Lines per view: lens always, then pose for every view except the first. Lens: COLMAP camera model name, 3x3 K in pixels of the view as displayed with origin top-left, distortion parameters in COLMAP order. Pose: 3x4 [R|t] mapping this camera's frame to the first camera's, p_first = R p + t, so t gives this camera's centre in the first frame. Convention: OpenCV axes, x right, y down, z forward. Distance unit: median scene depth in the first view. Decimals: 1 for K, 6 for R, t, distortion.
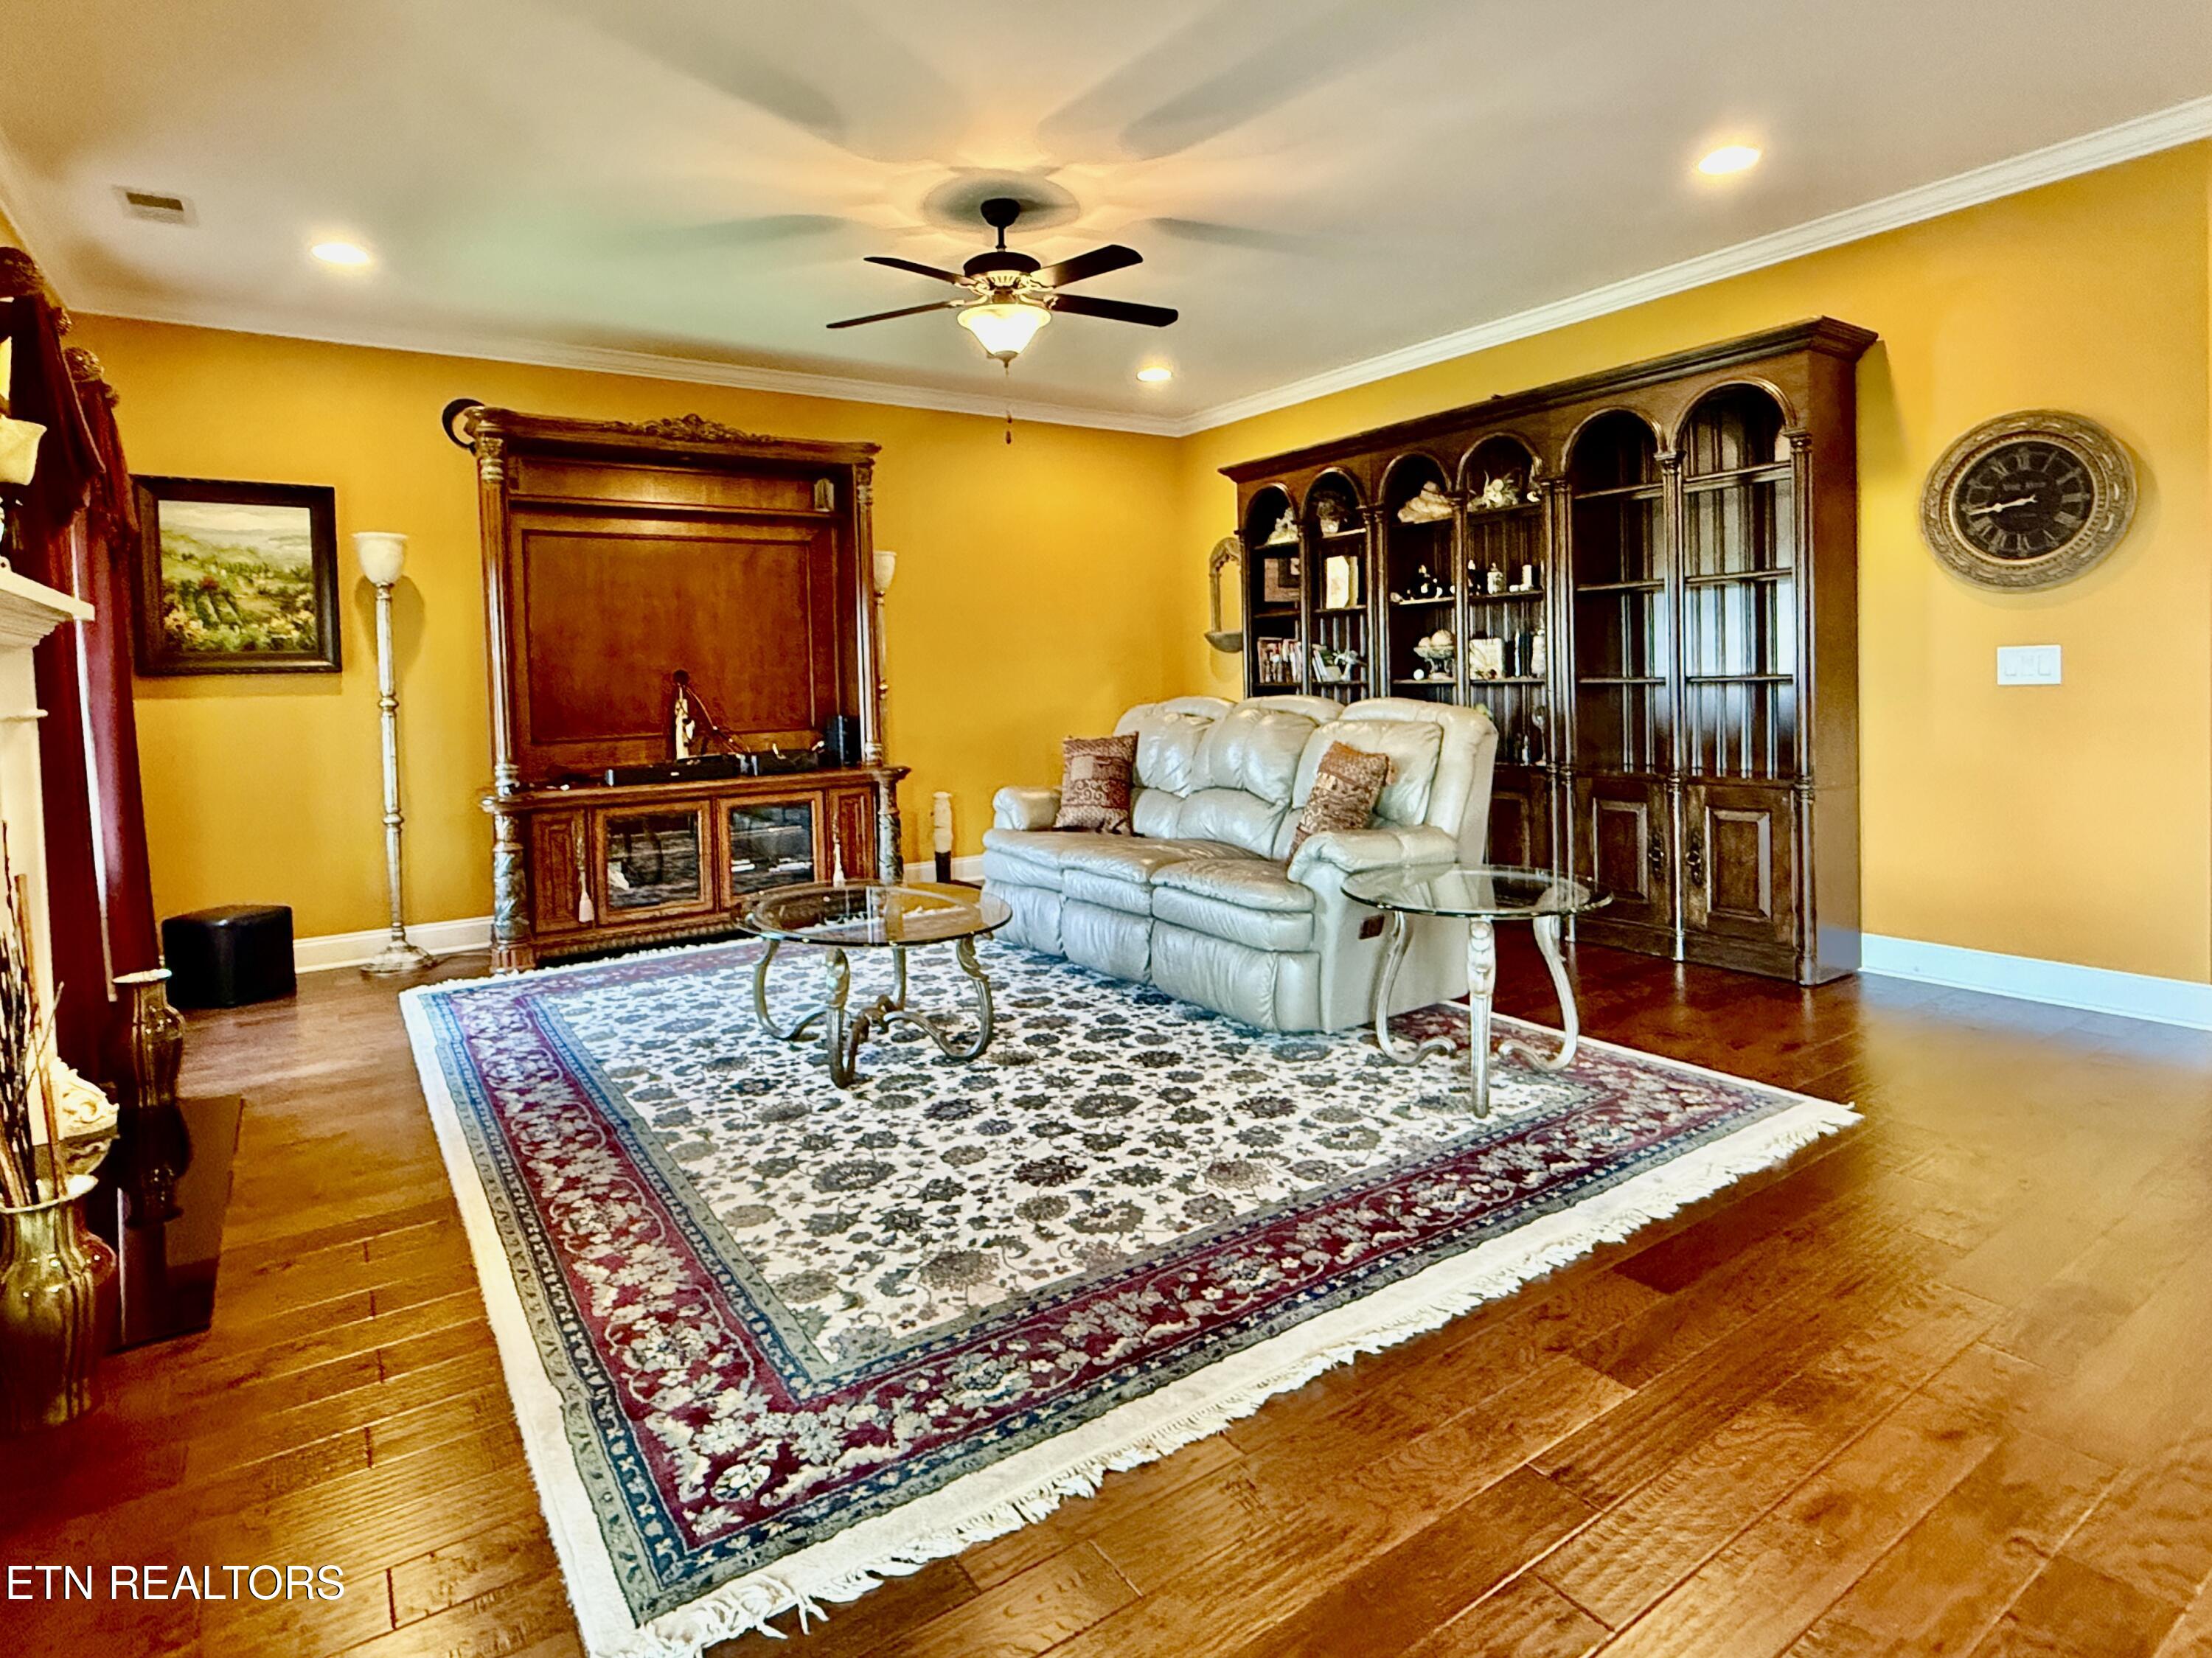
lens RADIAL K [[1186.2, 0, 1098.5], [0, 1186.2, 705.0], [0, 0, 1]] dist [0.000150, -0.000622]
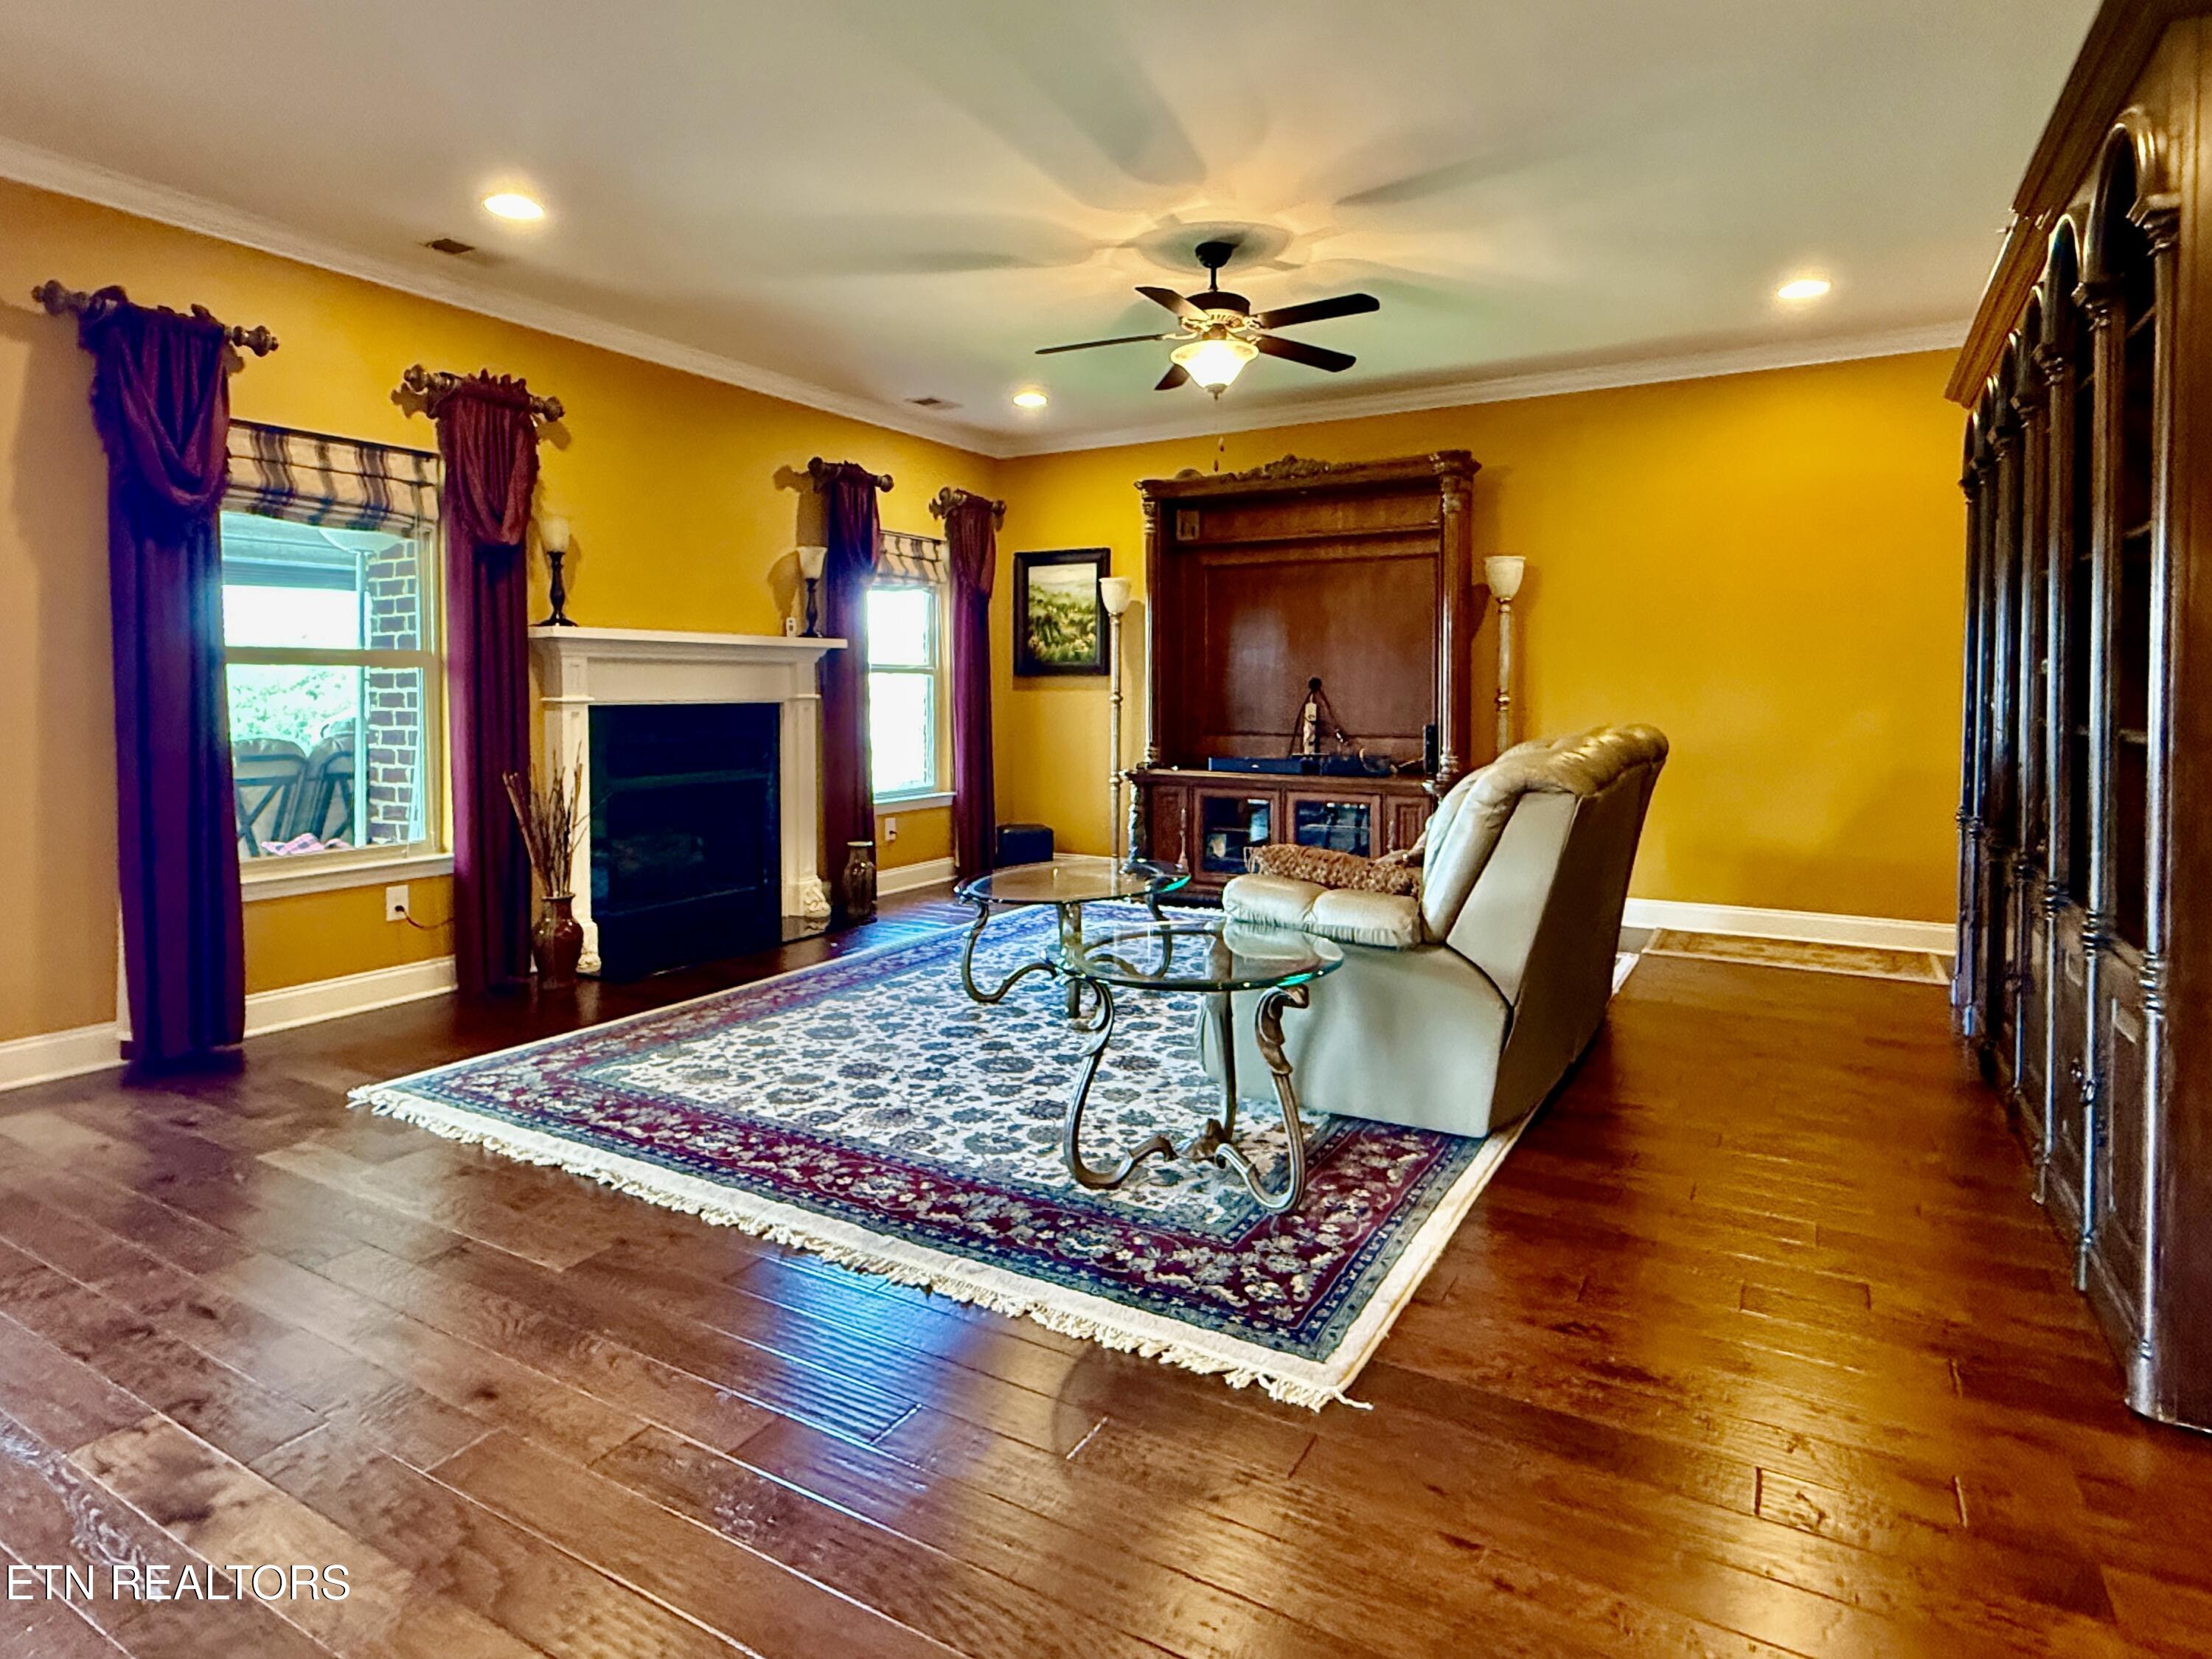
lens RADIAL K [[1218.3, 0, 1112.7], [0, 1218.3, 722.8], [0, 0, 1]] dist [-0.000631, 0.000326]
pose [[0.434870, 0.052289, -0.898974, 0.721136], [-0.033943, 0.998555, 0.041662, -0.033049], [0.899853, 0.012396, 0.436017, 0.369916]]
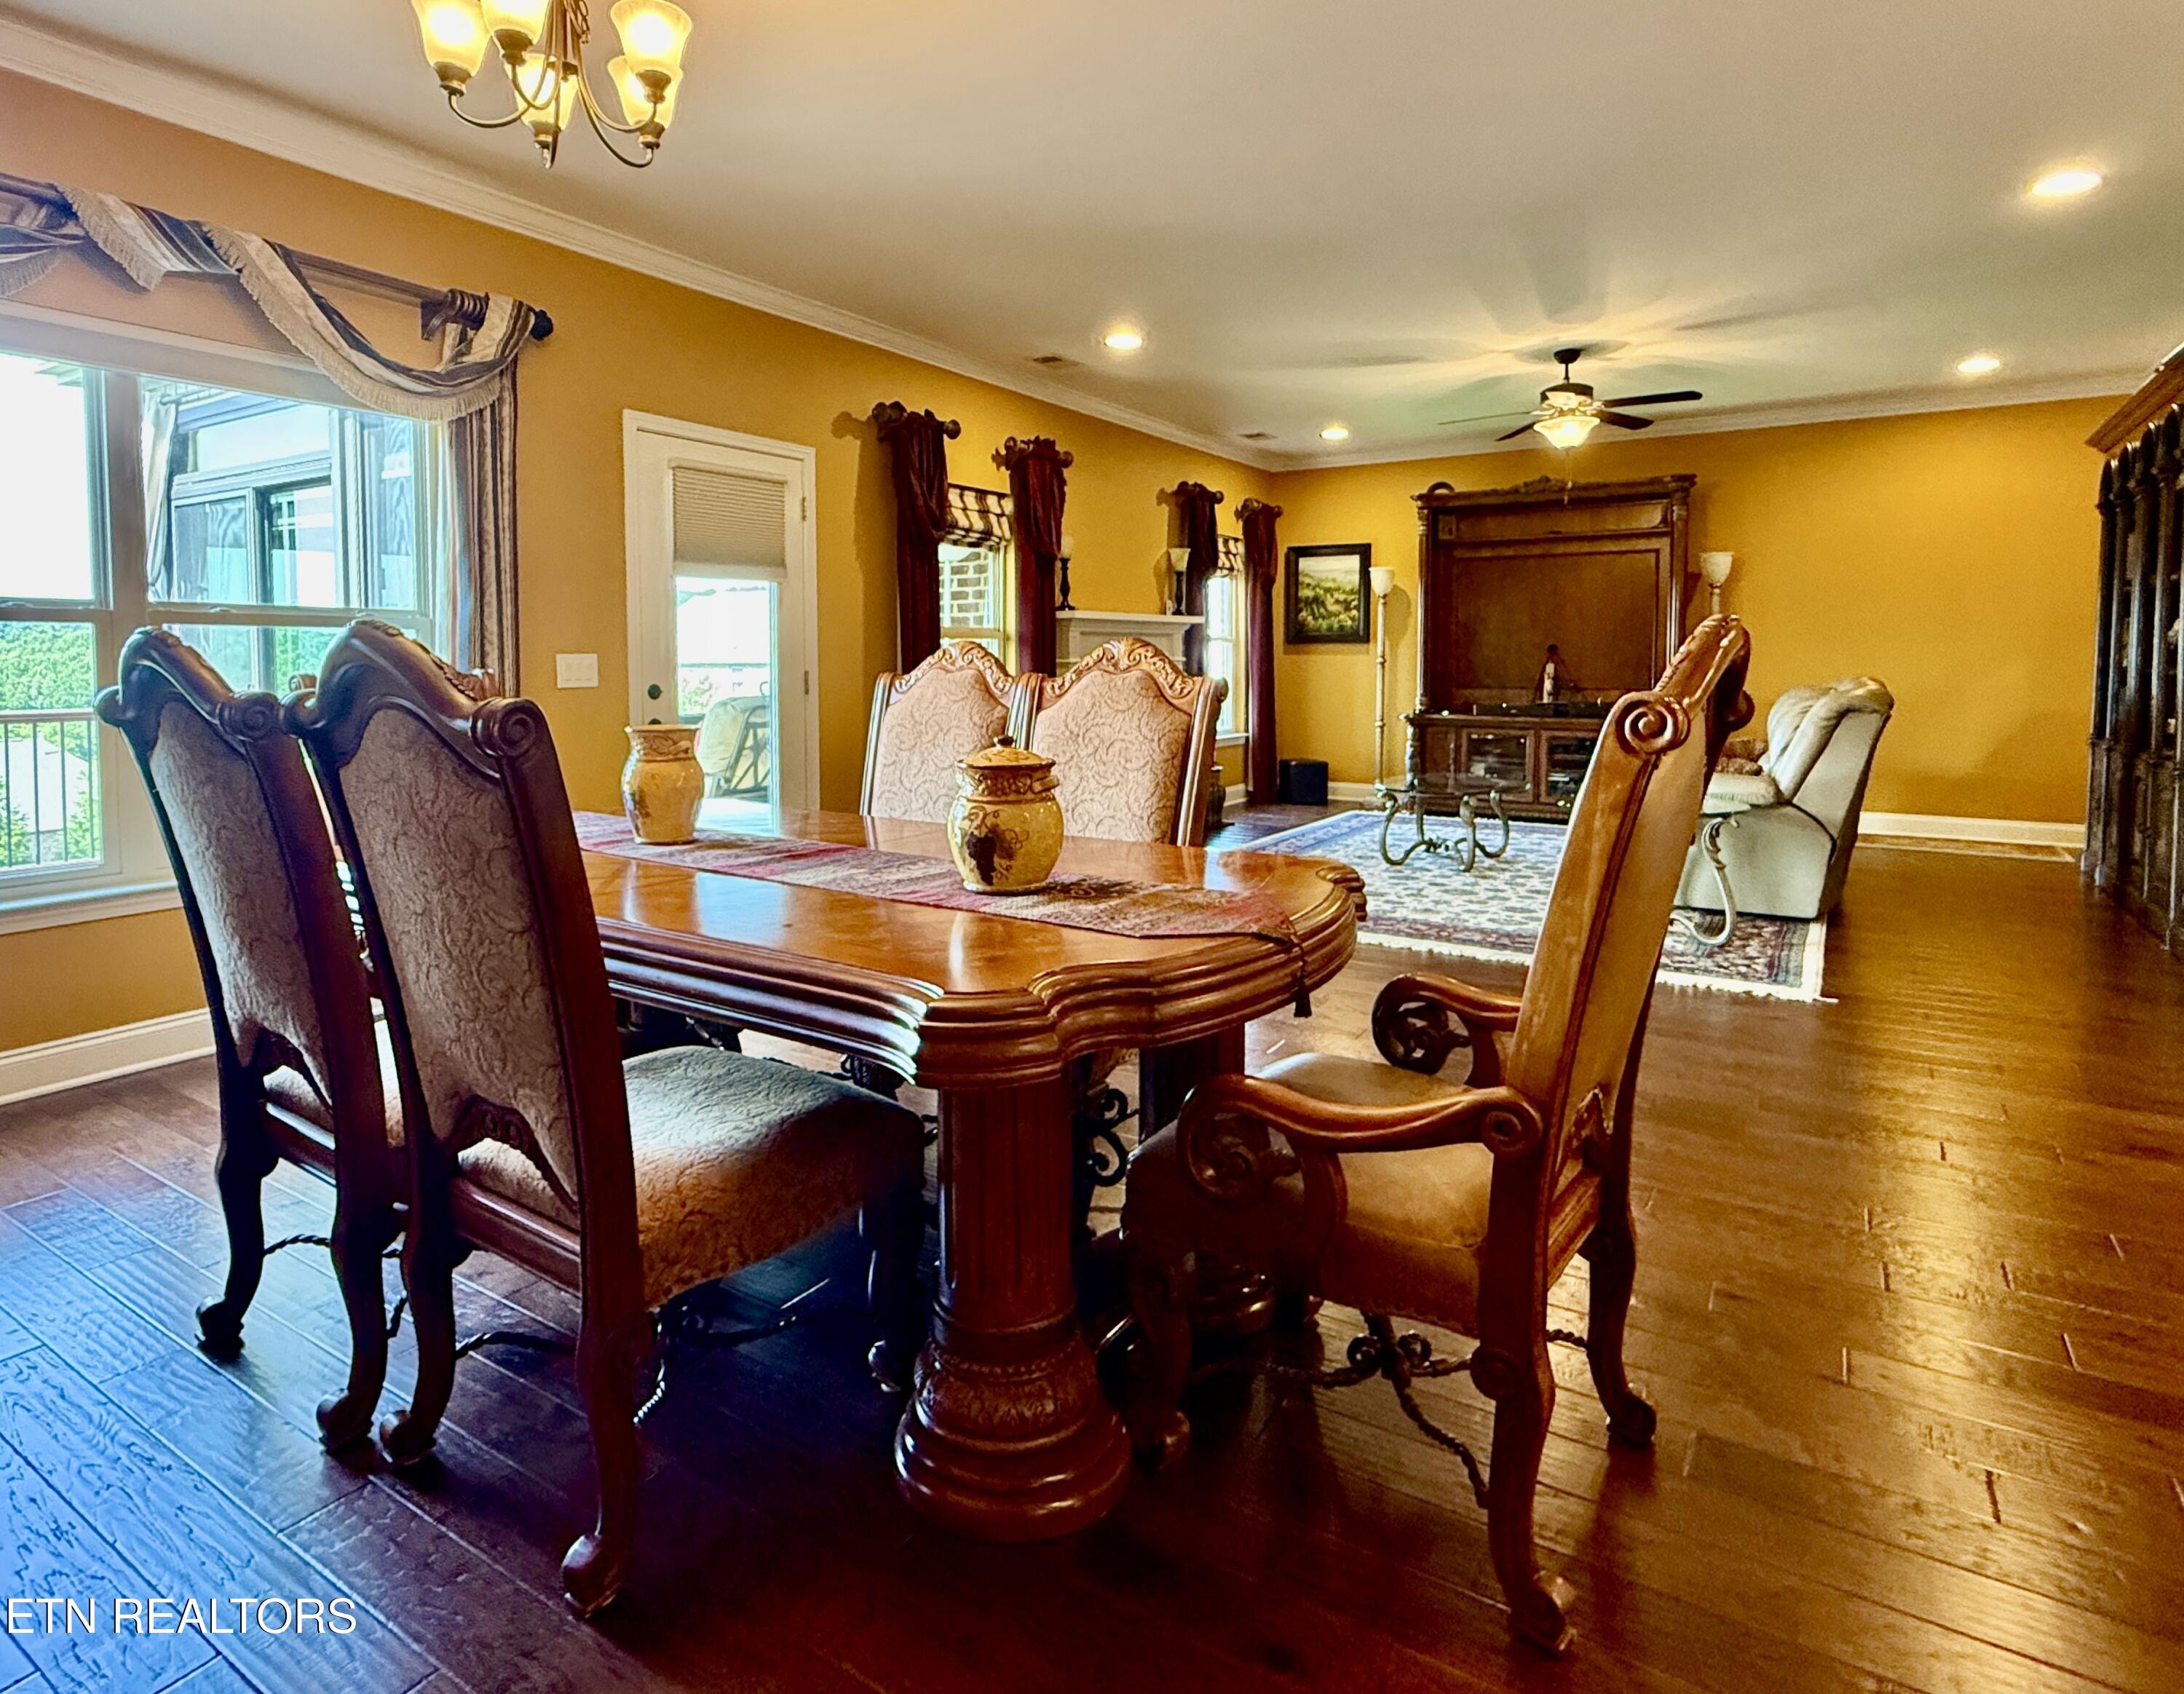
lens RADIAL K [[1214.8, 0, 1038.6], [0, 1214.8, 723.5], [0, 0, 1]] dist [-0.000778, -0.000782]
pose [[0.377585, 0.078333, -0.922656, 0.955541], [-0.030837, 0.996926, 0.072019, -0.023461], [0.925462, 0.001258, 0.378840, -0.202080]]
